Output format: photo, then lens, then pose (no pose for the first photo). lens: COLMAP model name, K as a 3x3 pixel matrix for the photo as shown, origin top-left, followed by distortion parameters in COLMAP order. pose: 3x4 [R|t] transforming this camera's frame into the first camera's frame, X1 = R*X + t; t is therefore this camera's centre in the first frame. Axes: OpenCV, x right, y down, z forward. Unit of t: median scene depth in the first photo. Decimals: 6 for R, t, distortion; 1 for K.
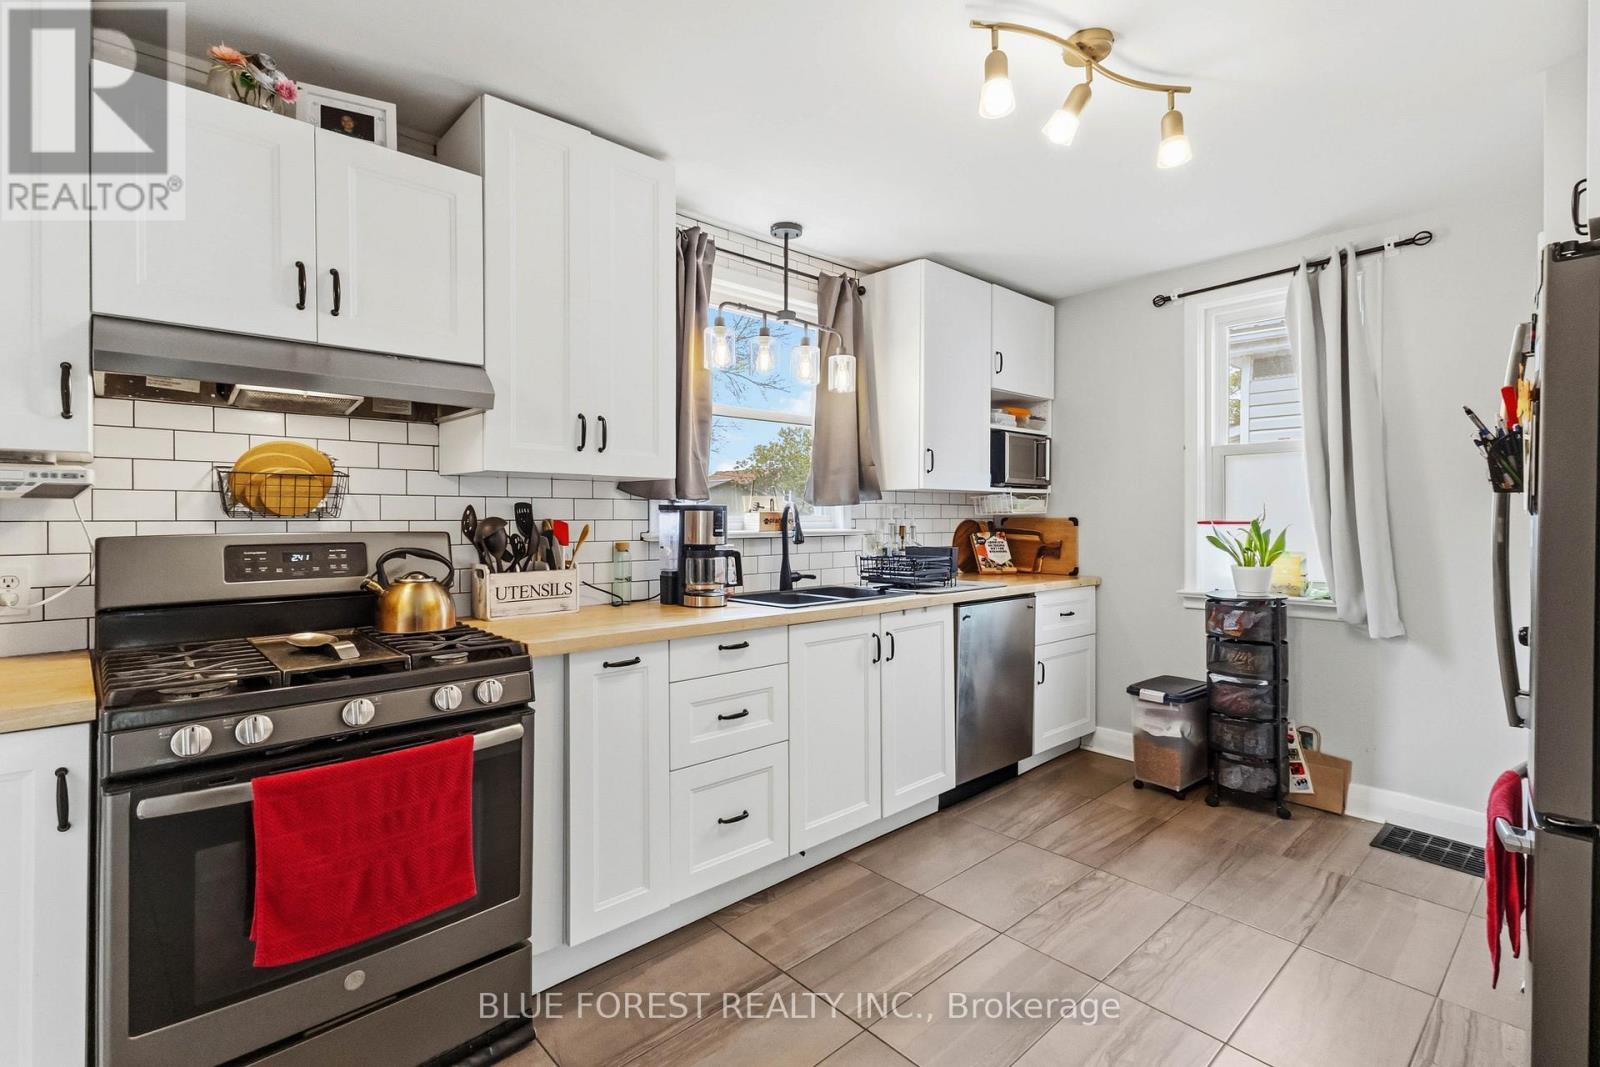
lens RADIAL K [[746.9, 0, 800.8], [0, 746.9, 515.6], [0, 0, 1]] dist [0.017944, -0.000110]
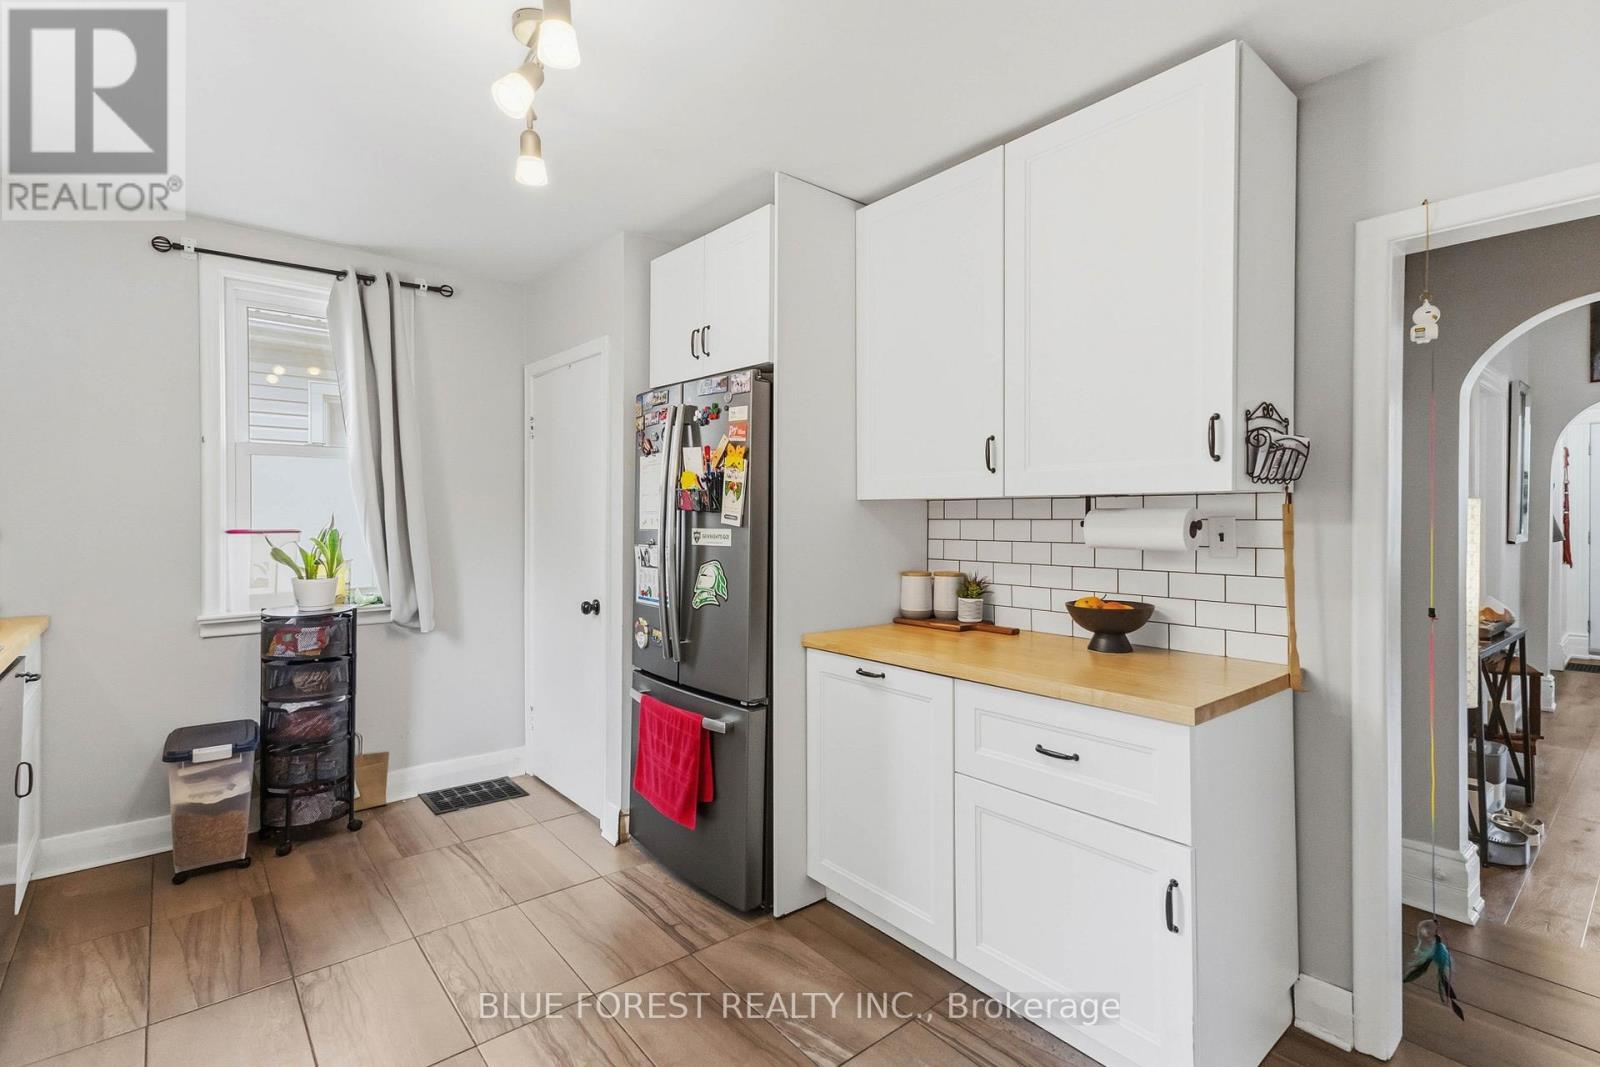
lens RADIAL K [[738.2, 0, 803.4], [0, 738.2, 522.2], [0, 0, 1]] dist [0.022312, -0.007487]
pose [[0.039647, -0.004596, 0.999203, -0.304353], [-0.004258, 0.999980, 0.004769, -0.009815], [-0.999205, -0.004444, 0.039627, 0.366656]]
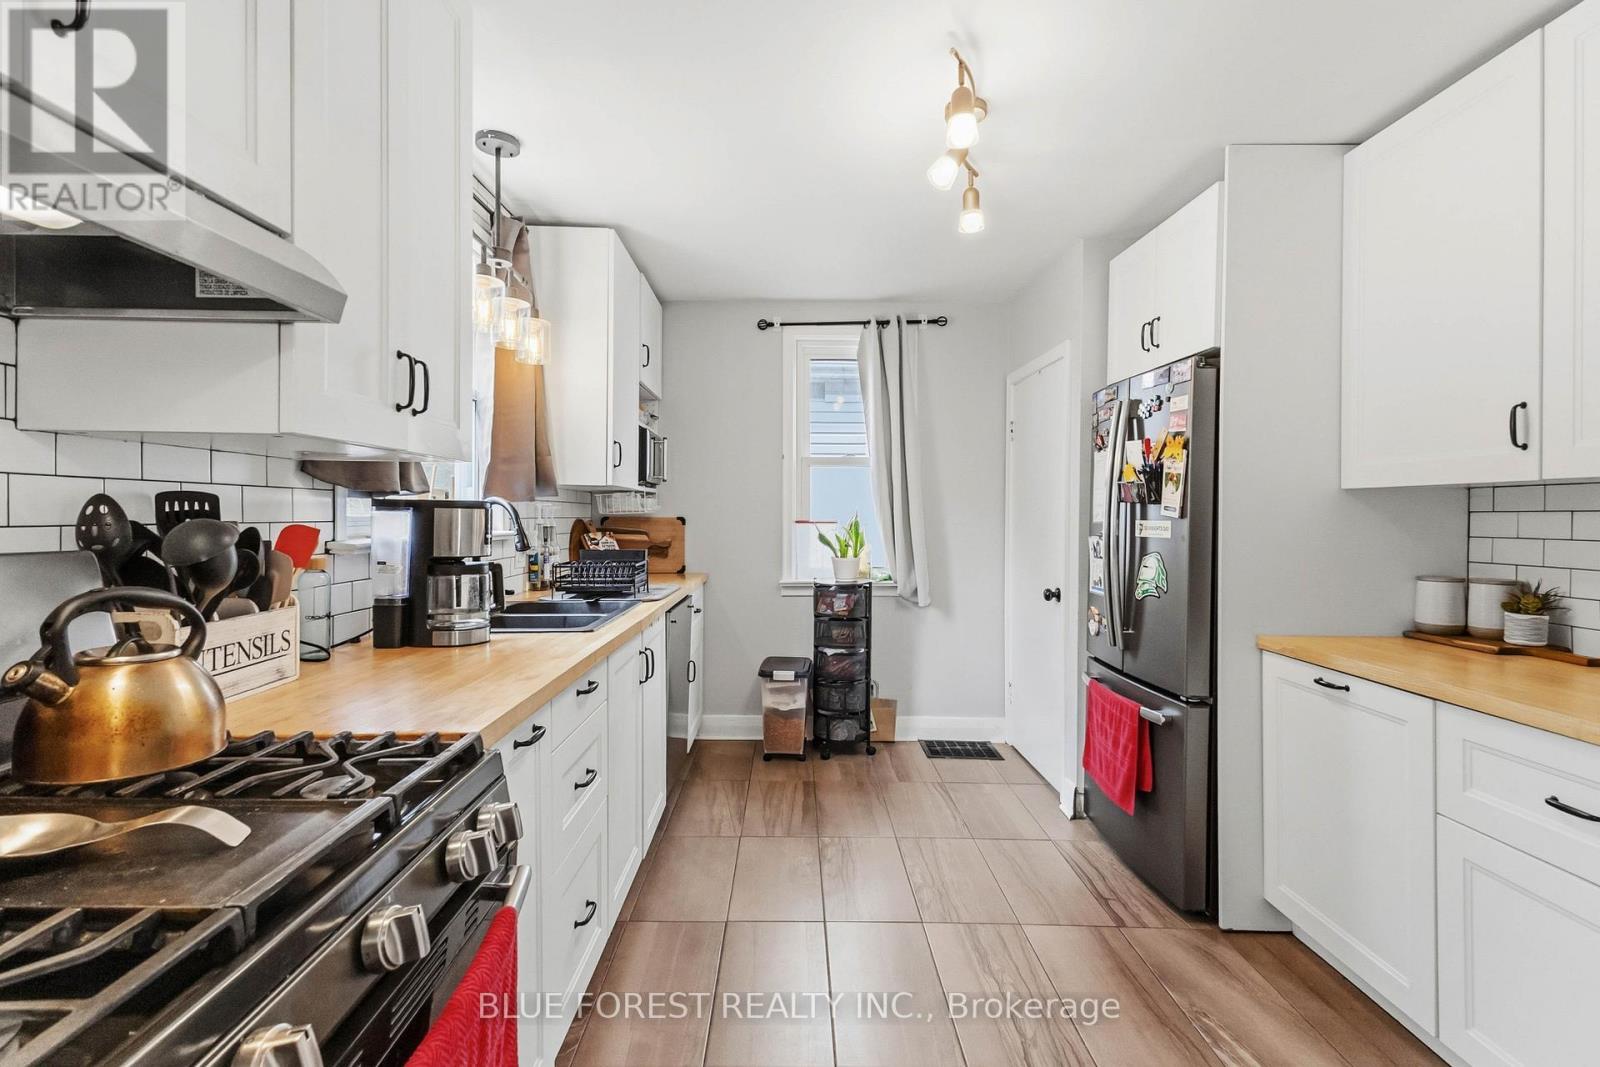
lens RADIAL K [[750.2, 0, 804.0], [0, 750.2, 519.9], [0, 0, 1]] dist [0.019603, 0.000106]
pose [[0.667437, -0.000809, 0.744666, -0.370587], [-0.006593, 0.999954, 0.006996, -0.002657], [-0.744637, -0.009580, 0.667401, 0.235852]]
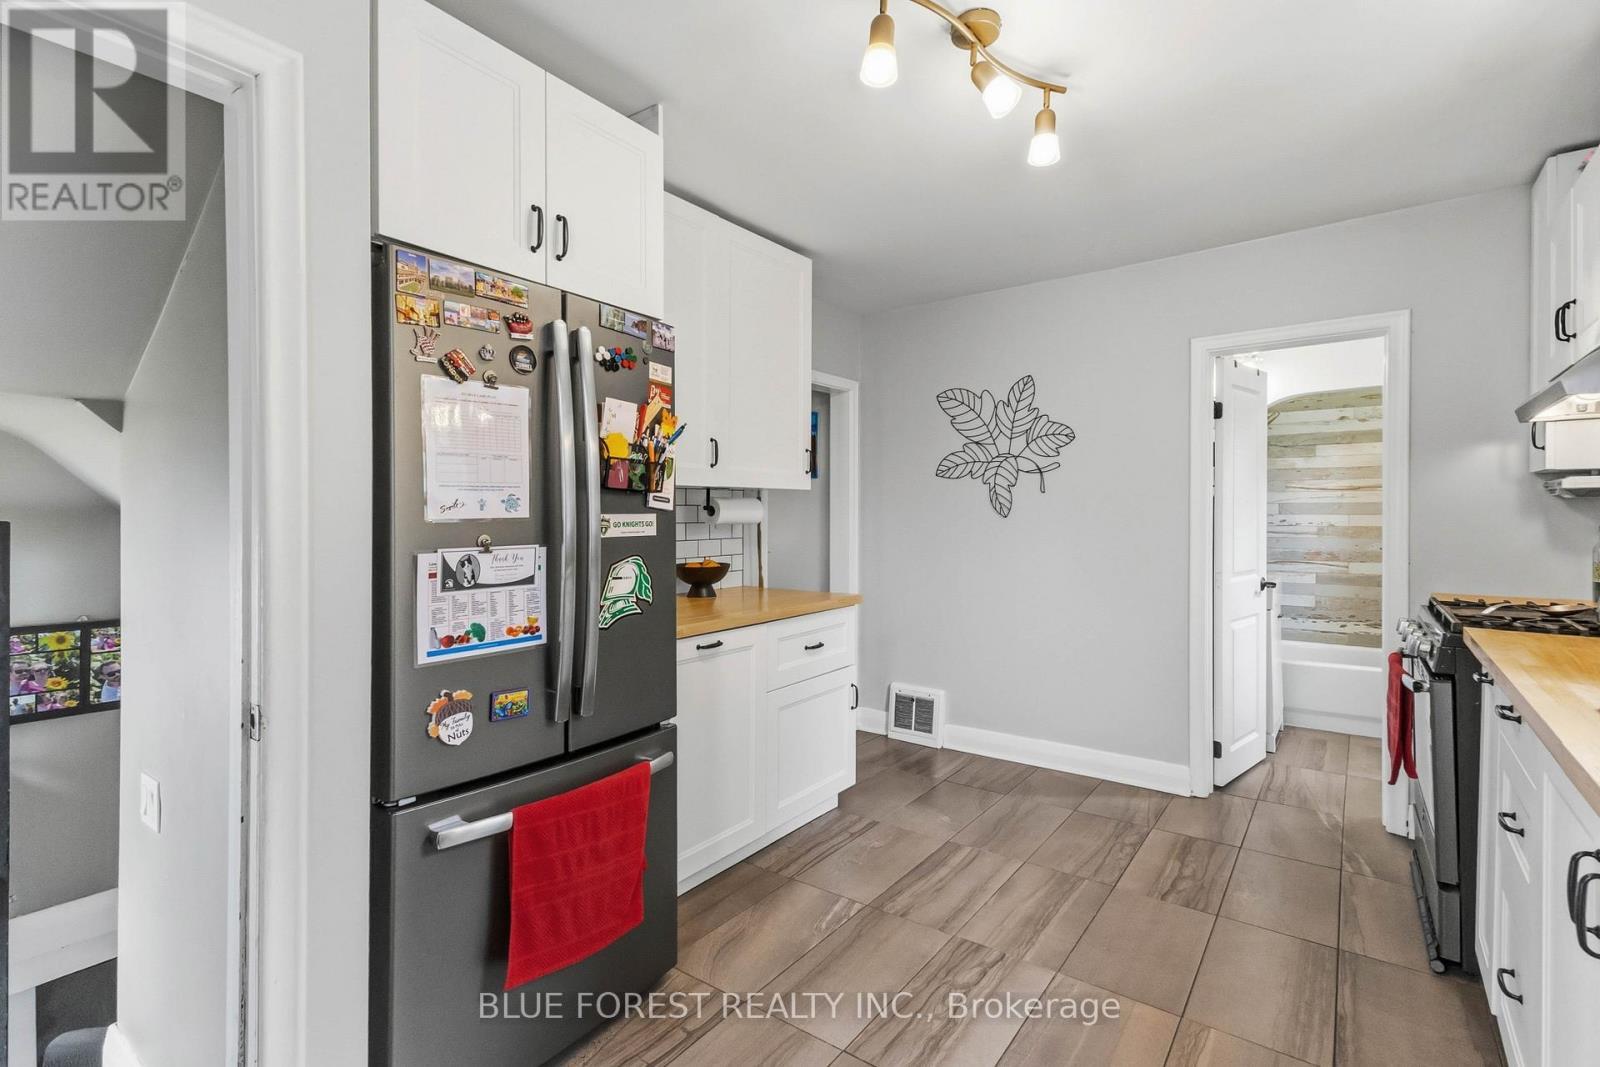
lens RADIAL K [[746.9, 0, 800.8], [0, 746.9, 515.6], [0, 0, 1]] dist [0.017944, -0.000110]
pose [[-0.982098, 0.004333, -0.188323, 0.455828], [0.003651, 0.999985, 0.003969, 0.000573], [0.188337, 0.003210, -0.982099, 1.107656]]
